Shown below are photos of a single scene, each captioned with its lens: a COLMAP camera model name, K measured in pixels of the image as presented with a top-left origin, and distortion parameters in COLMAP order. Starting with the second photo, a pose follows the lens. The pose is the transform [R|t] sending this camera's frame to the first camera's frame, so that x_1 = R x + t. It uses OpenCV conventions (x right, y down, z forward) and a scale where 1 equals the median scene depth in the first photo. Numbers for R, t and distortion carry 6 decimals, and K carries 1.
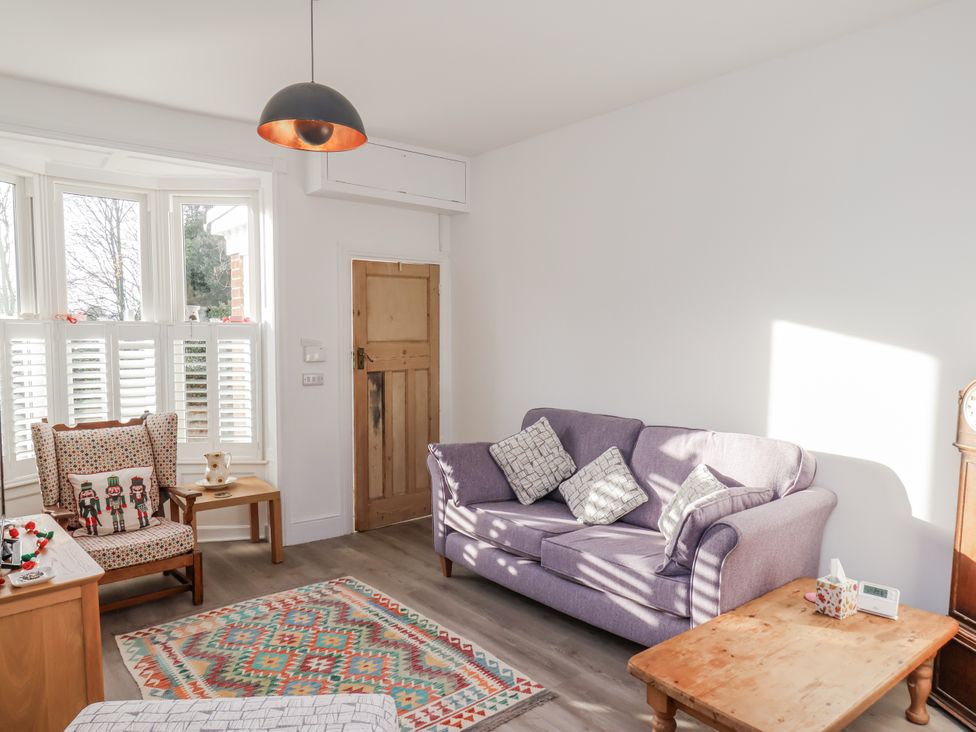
lens RADIAL K [[661.3, 0, 493.7], [0, 661.3, 381.7], [0, 0, 1]] dist [0.018685, -0.010680]
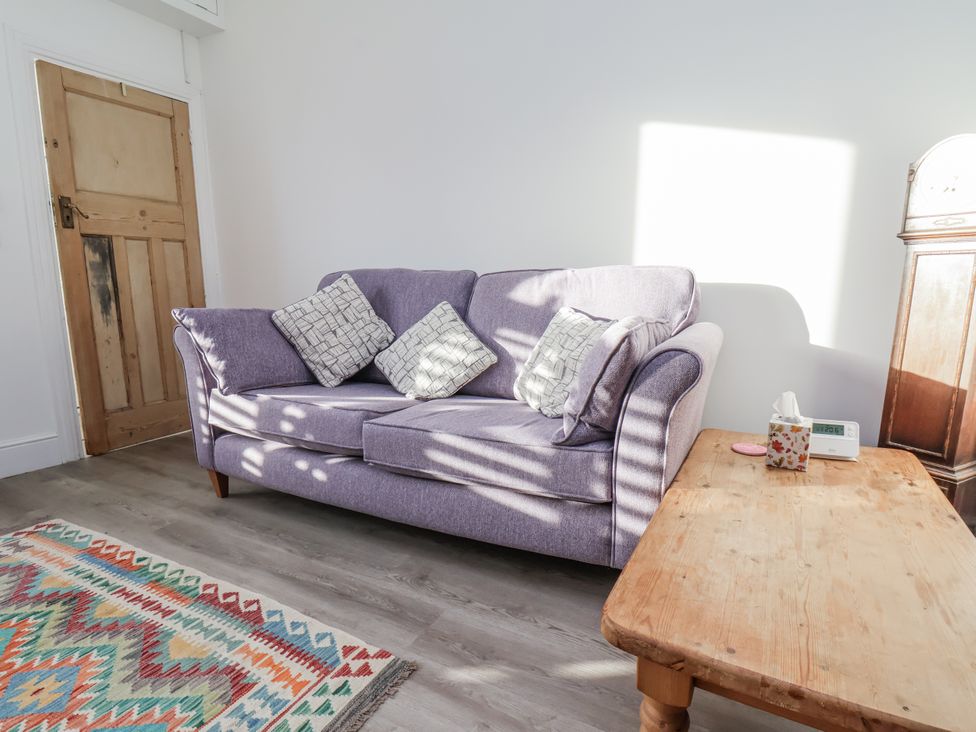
lens RADIAL K [[517.2, 0, 493.3], [0, 517.2, 373.0], [0, 0, 1]] dist [0.002889, -0.009621]
pose [[0.926332, -0.068759, 0.370380, 0.004332], [0.033492, 0.994340, 0.100828, 0.127546], [-0.375216, -0.080996, 0.923392, 0.429390]]
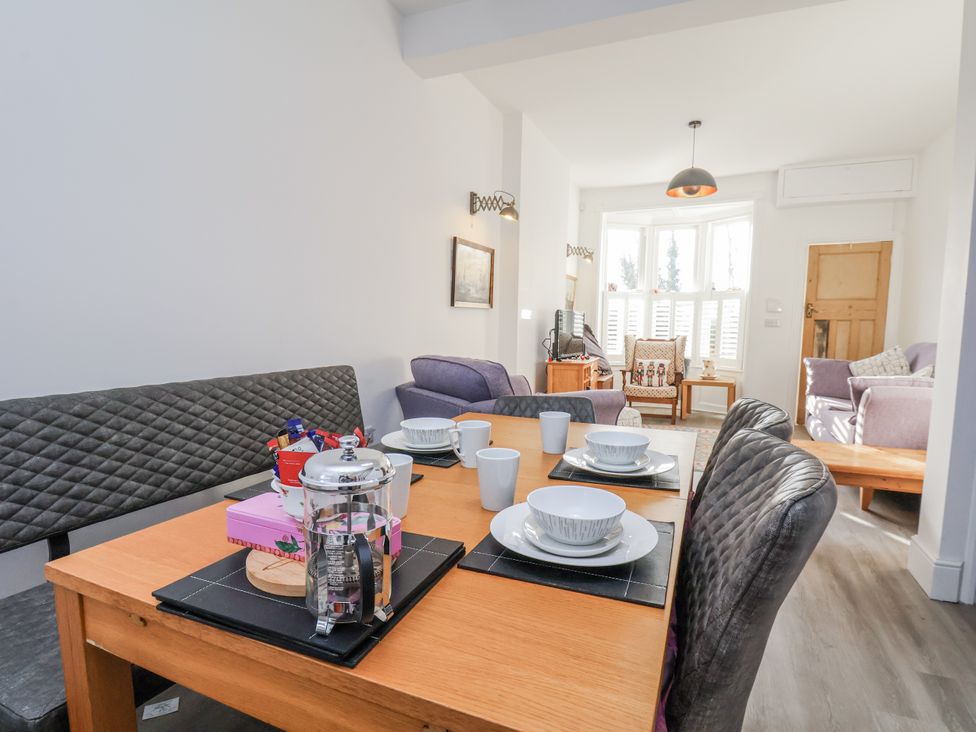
lens RADIAL K [[517.2, 0, 492.4], [0, 517.2, 373.0], [0, 0, 1]] dist [0.002889, -0.009621]
pose [[0.455347, 0.089038, -0.885851, 0.720940], [-0.075842, 0.995249, 0.061049, 0.122519], [0.887078, 0.039386, 0.459937, -0.247242]]
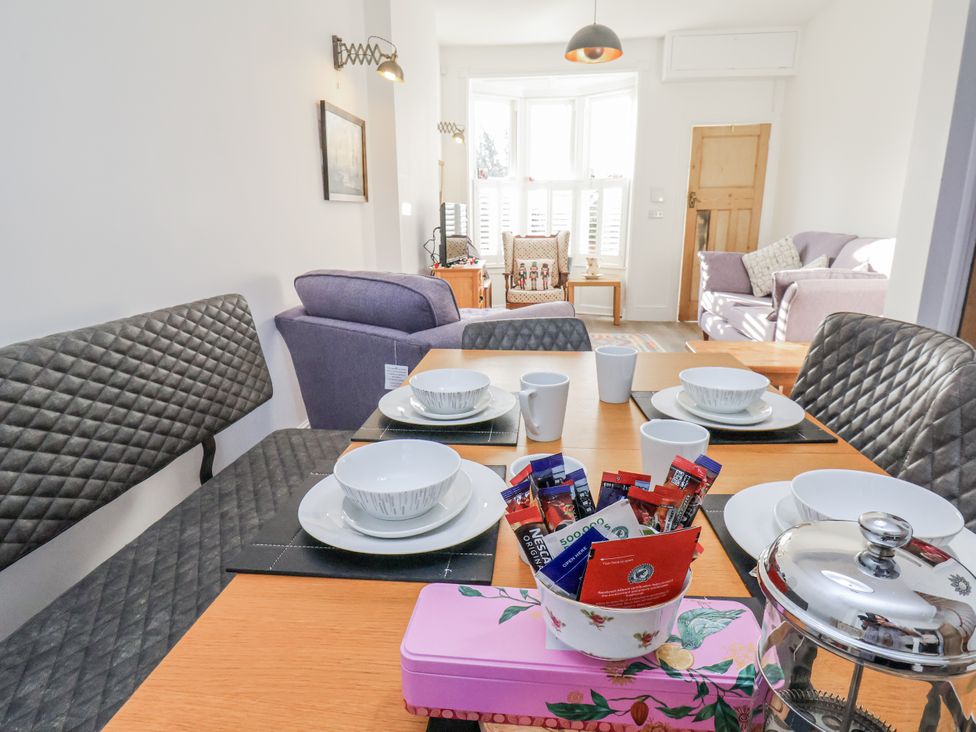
lens RADIAL K [[578.7, 0, 490.1], [0, 578.7, 374.0], [0, 0, 1]] dist [-0.000573, -0.004730]
pose [[0.705879, 0.175702, -0.686195, 0.563950], [-0.040629, 0.977195, 0.208419, 0.122355], [0.707166, -0.119239, 0.696920, -0.305109]]
